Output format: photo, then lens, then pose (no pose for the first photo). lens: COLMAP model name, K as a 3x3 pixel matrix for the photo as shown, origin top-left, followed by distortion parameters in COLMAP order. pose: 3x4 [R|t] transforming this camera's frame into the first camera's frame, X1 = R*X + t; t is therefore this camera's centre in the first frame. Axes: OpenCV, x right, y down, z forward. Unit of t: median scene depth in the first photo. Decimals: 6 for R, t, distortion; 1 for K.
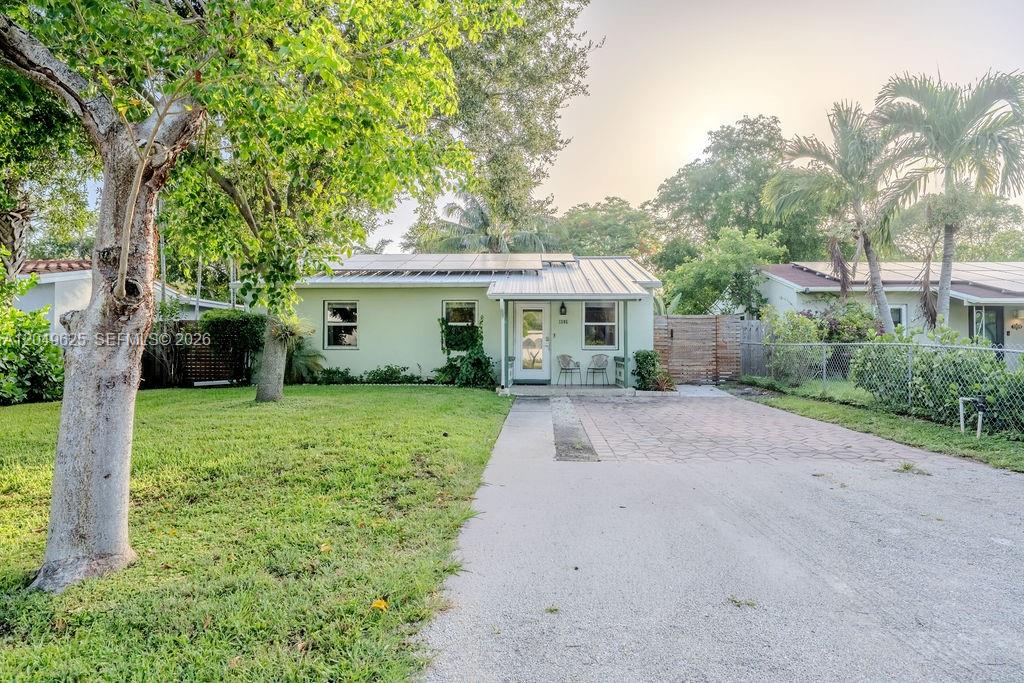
lens RADIAL K [[596.1, 0, 512.9], [0, 596.1, 342.5], [0, 0, 1]] dist [-0.041249, -0.001185]
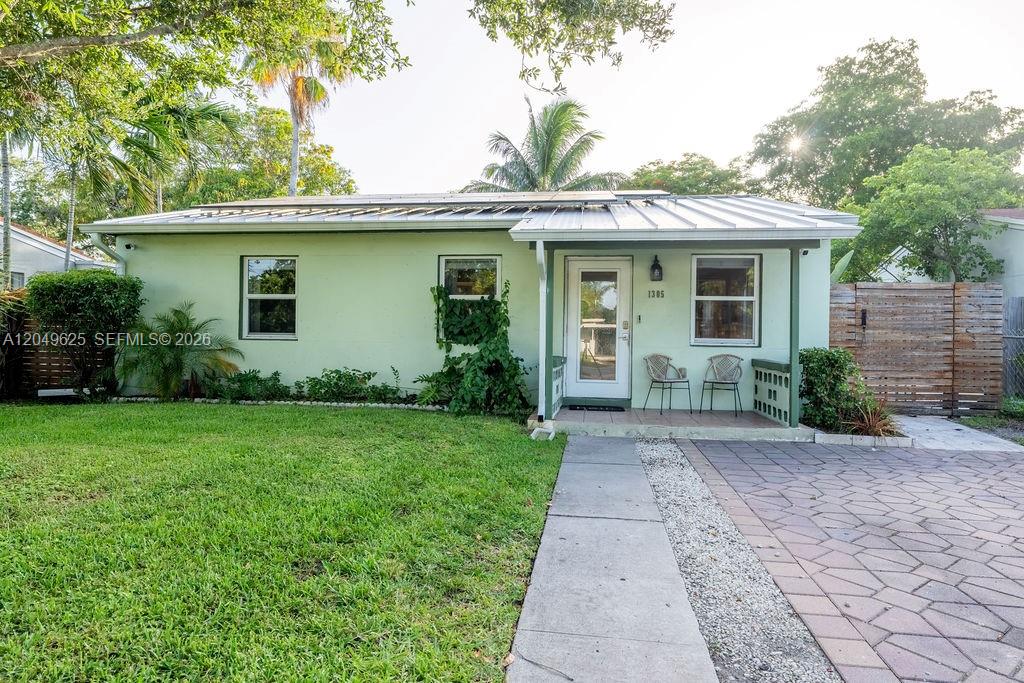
lens RADIAL K [[596.1, 0, 514.9], [0, 596.1, 336.9], [0, 0, 1]] dist [-0.041249, -0.001185]
pose [[0.996109, 0.011997, -0.087304, 0.004145], [-0.011453, 0.999912, 0.006725, 0.002317], [0.087377, -0.005699, 0.996159, 0.449578]]
